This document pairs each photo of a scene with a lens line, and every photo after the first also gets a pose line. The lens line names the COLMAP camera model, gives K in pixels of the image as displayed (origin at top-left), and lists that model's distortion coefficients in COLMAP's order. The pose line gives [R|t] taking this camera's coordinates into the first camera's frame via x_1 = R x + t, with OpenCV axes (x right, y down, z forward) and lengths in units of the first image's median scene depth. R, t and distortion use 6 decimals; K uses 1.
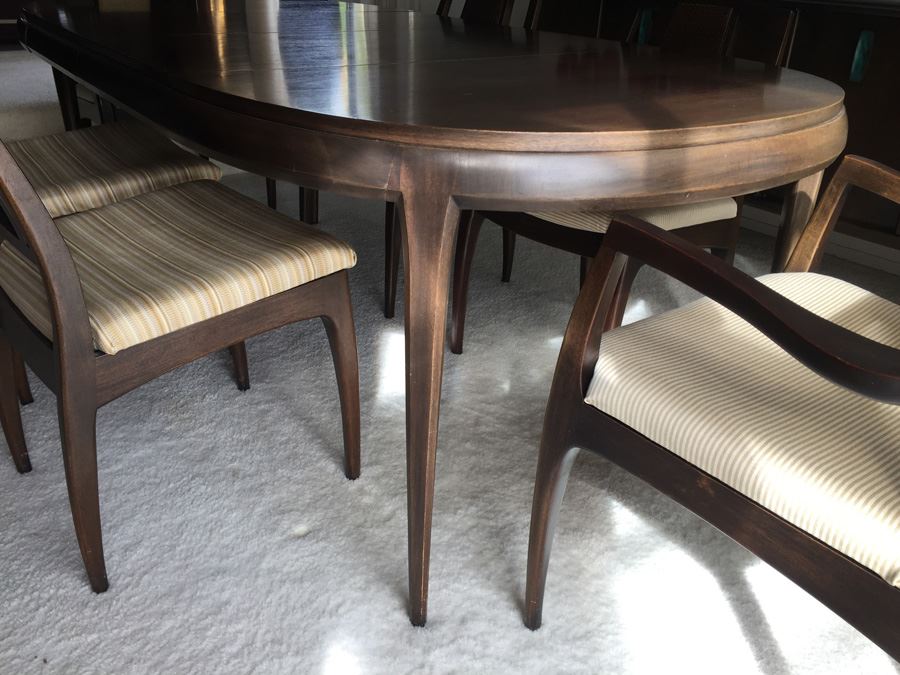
lens RADIAL K [[761.5, 0, 445.1], [0, 761.5, 335.1], [0, 0, 1]] dist [0.091123, -0.129000]
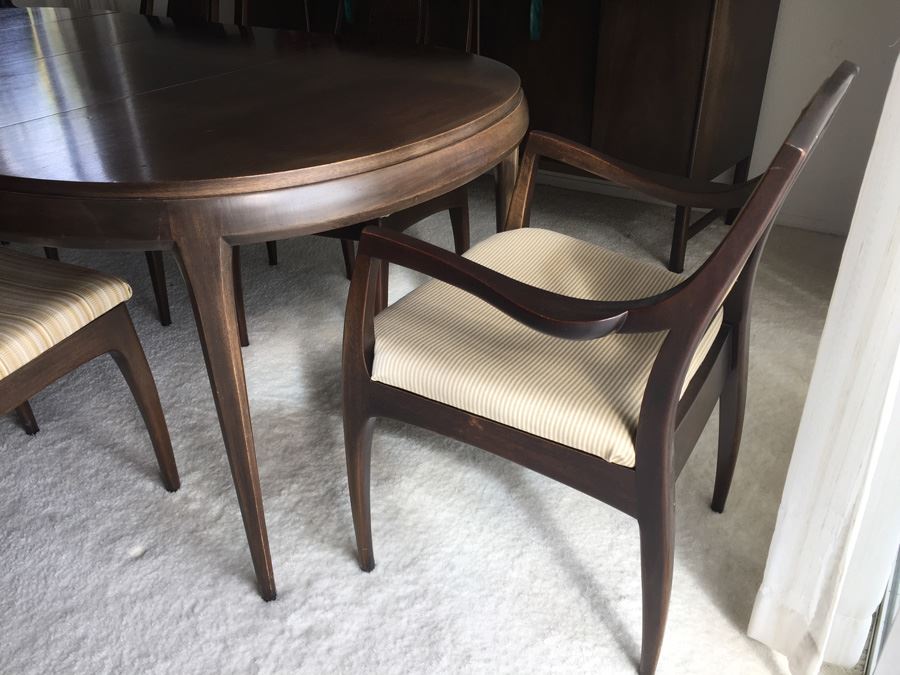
lens RADIAL K [[761.5, 0, 444.4], [0, 761.5, 336.9], [0, 0, 1]] dist [0.091123, -0.129000]
pose [[0.936210, -0.222015, 0.272433, -0.016988], [0.202956, 0.974409, 0.096626, -0.052974], [-0.286913, -0.035170, 0.957311, -0.133463]]
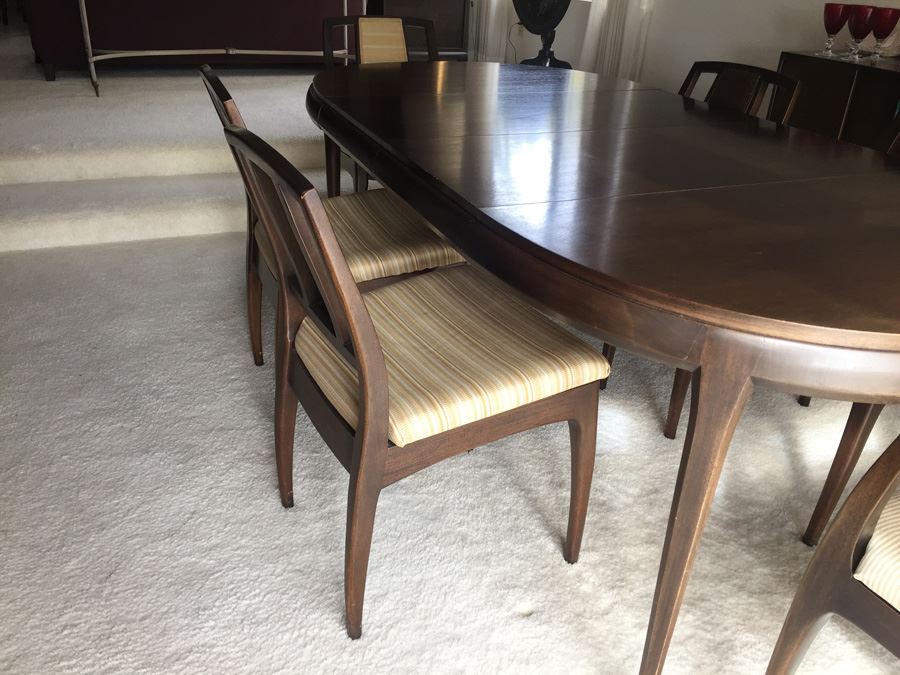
lens RADIAL K [[761.5, 0, 447.3], [0, 761.5, 336.2], [0, 0, 1]] dist [0.091123, -0.129000]
pose [[0.973103, 0.113481, -0.200480, -0.128763], [-0.113942, 0.993444, 0.009276, -0.132738], [0.200218, 0.013817, 0.979654, -0.092214]]
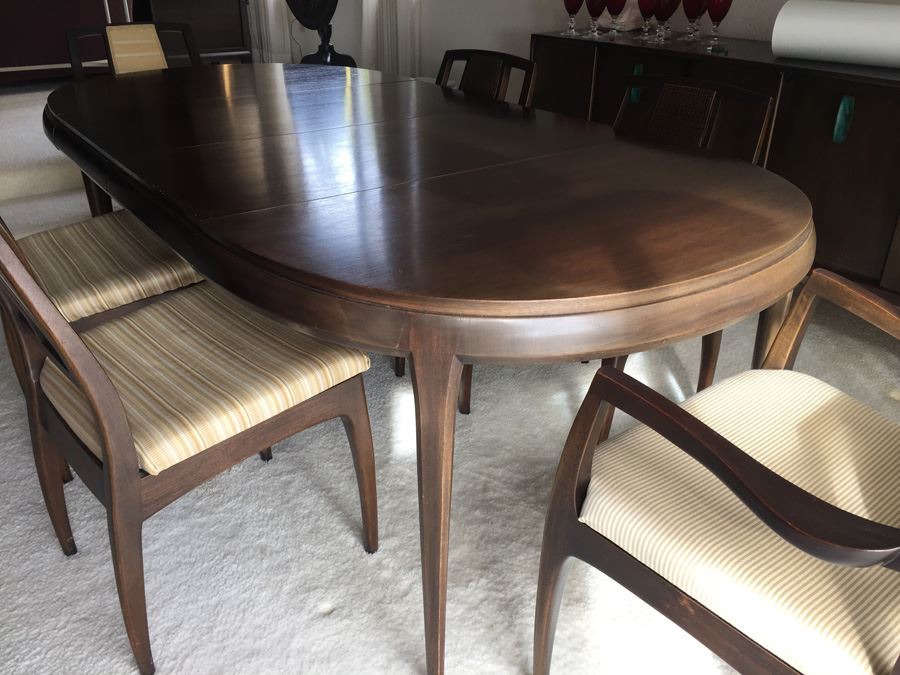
lens RADIAL K [[761.5, 0, 444.8], [0, 761.5, 335.7], [0, 0, 1]] dist [0.091123, -0.129000]
pose [[0.999555, -0.027418, -0.011763, 0.004702], [0.027544, 0.999563, 0.010715, -0.148416], [0.011465, -0.011034, 0.999873, -0.091620]]
